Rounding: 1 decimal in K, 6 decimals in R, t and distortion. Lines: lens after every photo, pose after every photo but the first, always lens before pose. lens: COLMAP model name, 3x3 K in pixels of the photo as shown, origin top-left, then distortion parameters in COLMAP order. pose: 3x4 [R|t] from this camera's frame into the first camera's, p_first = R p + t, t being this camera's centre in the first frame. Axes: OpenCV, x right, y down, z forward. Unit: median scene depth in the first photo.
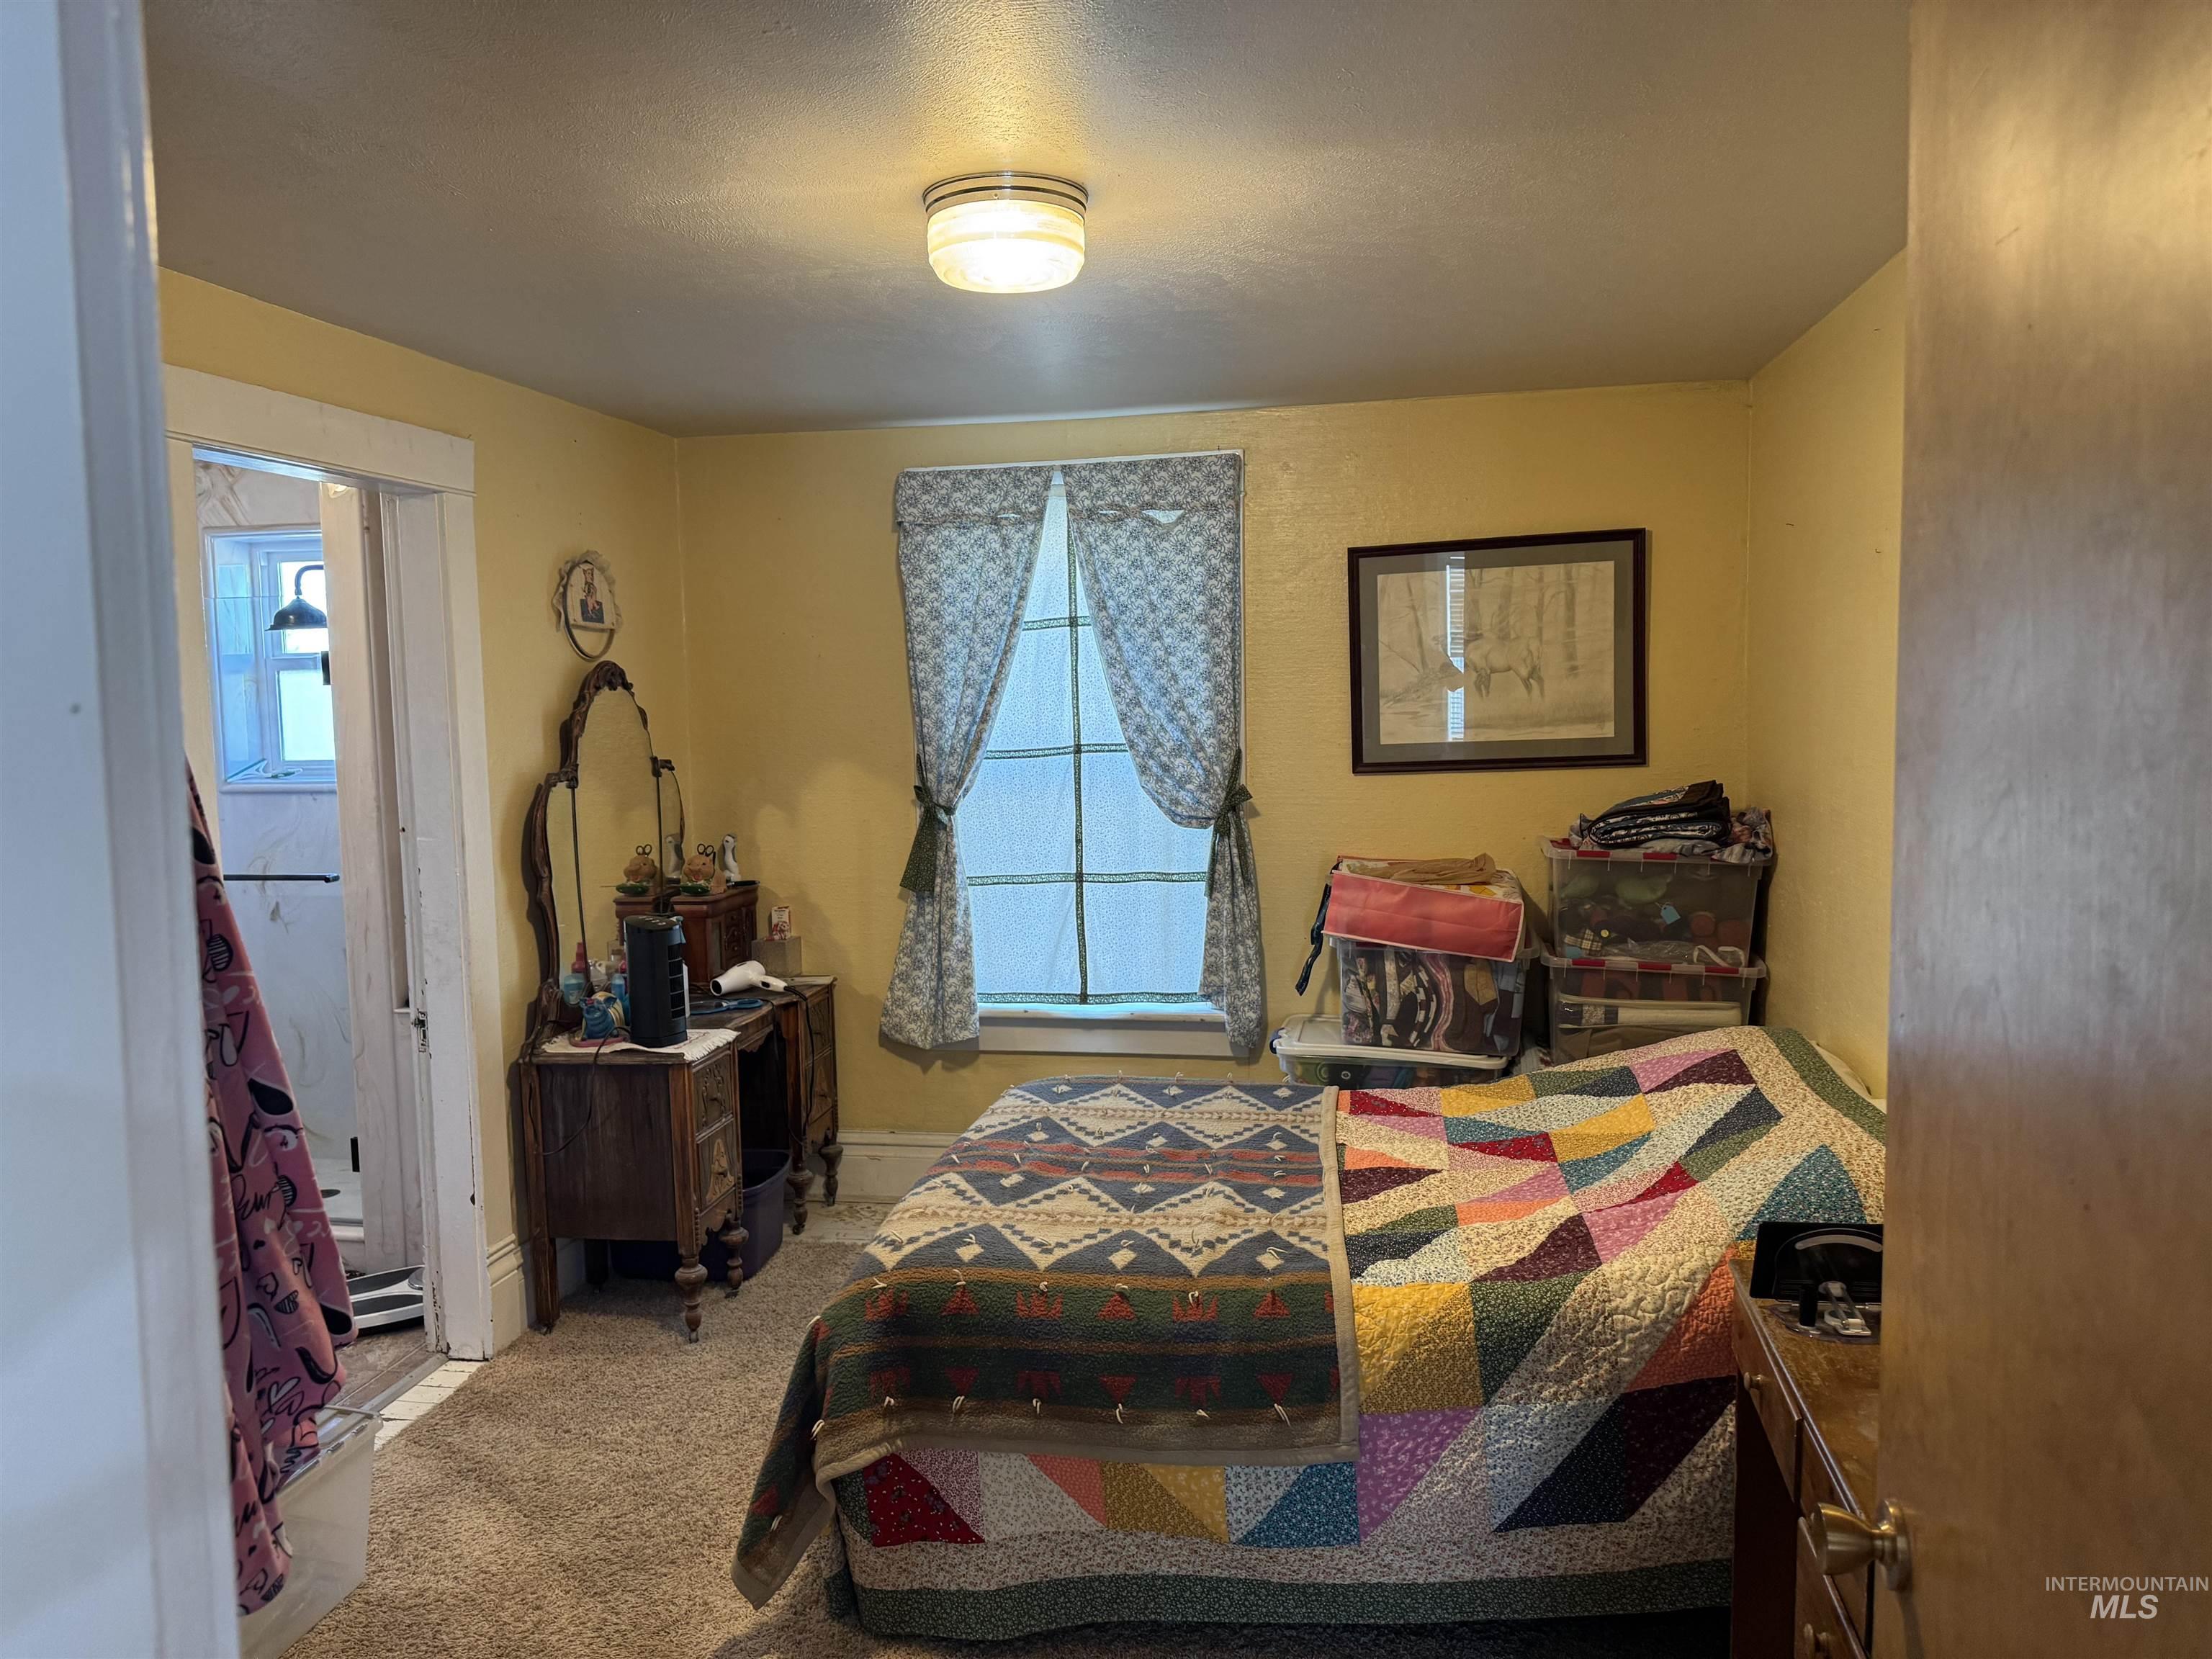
lens RADIAL K [[1571.7, 0, 1099.6], [0, 1571.7, 833.0], [0, 0, 1]] dist [0.066045, -0.086069]
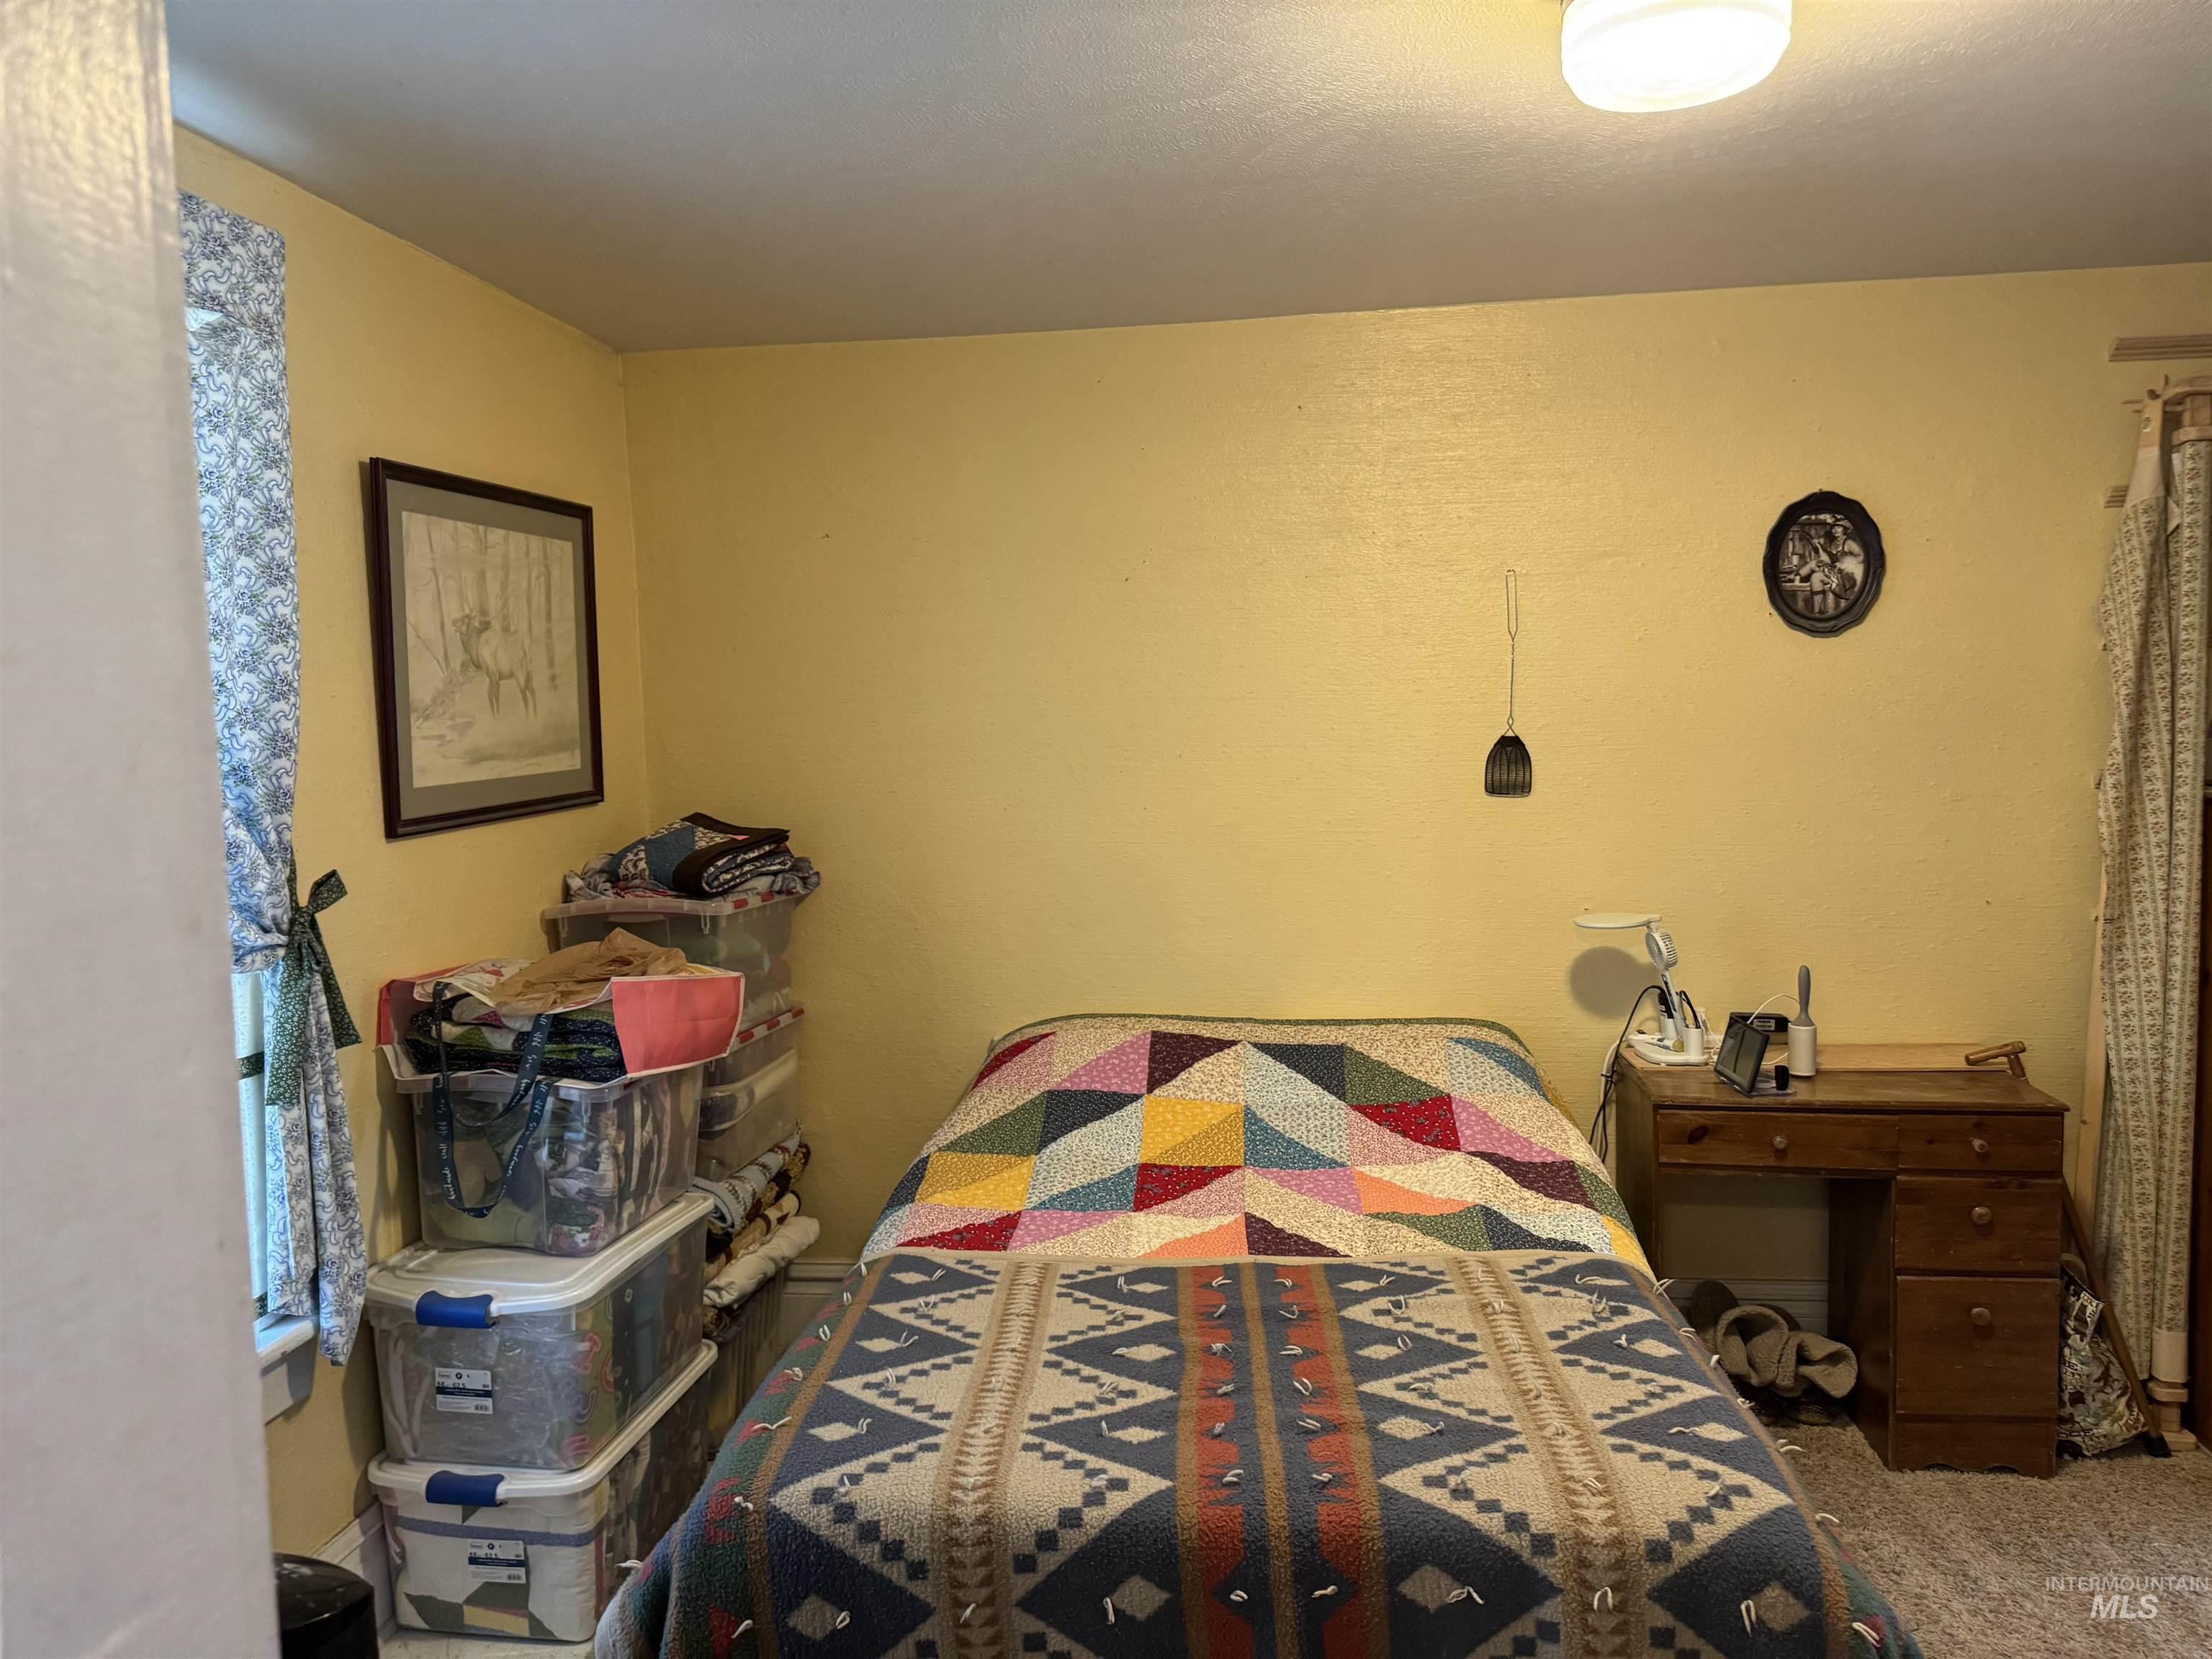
lens RADIAL K [[1571.7, 0, 1096.9], [0, 1571.7, 820.1], [0, 0, 1]] dist [0.066045, -0.086069]
pose [[-0.080104, -0.044554, 0.995790, -0.468922], [0.120781, 0.991206, 0.054065, -0.046810], [-0.989442, 0.124604, -0.074018, 0.806949]]
